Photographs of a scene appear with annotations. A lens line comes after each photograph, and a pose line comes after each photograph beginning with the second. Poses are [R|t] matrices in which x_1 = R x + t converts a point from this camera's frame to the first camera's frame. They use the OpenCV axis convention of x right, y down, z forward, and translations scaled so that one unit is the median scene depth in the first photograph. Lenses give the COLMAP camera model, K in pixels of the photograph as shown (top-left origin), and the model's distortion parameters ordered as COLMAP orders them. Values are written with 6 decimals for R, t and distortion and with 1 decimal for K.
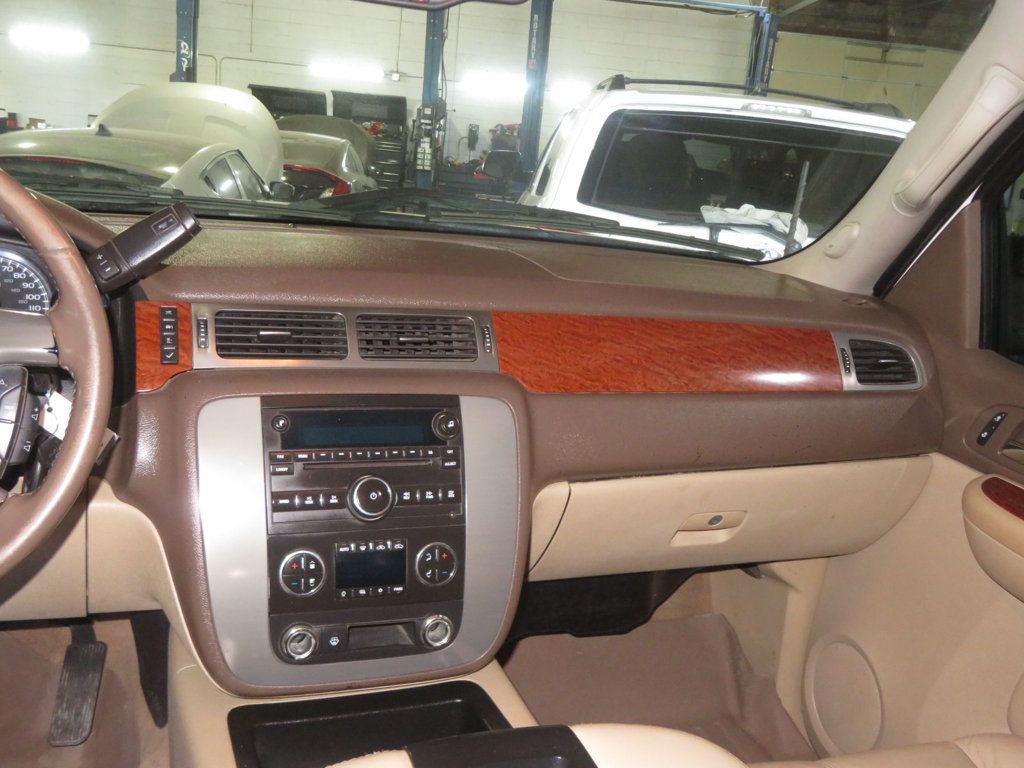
lens RADIAL K [[1026.9, 0, 512.0], [0, 1026.9, 384.0], [0, 0, 1]] dist [0.011095, 0.008221]
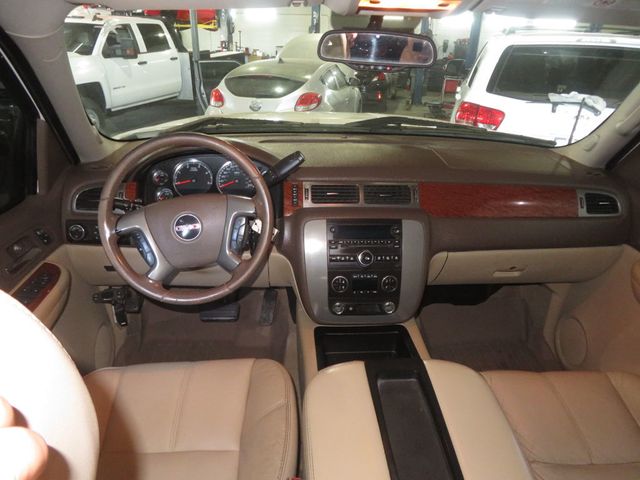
lens RADIAL K [[455.0, 0, 320.6], [0, 455.0, 238.4], [0, 0, 1]] dist [-0.008999, 0.007964]
pose [[0.955800, 0.059462, -0.287941, 0.080604], [-0.008381, 0.984448, 0.175475, -0.133549], [0.293897, -0.165305, 0.941434, -0.129933]]
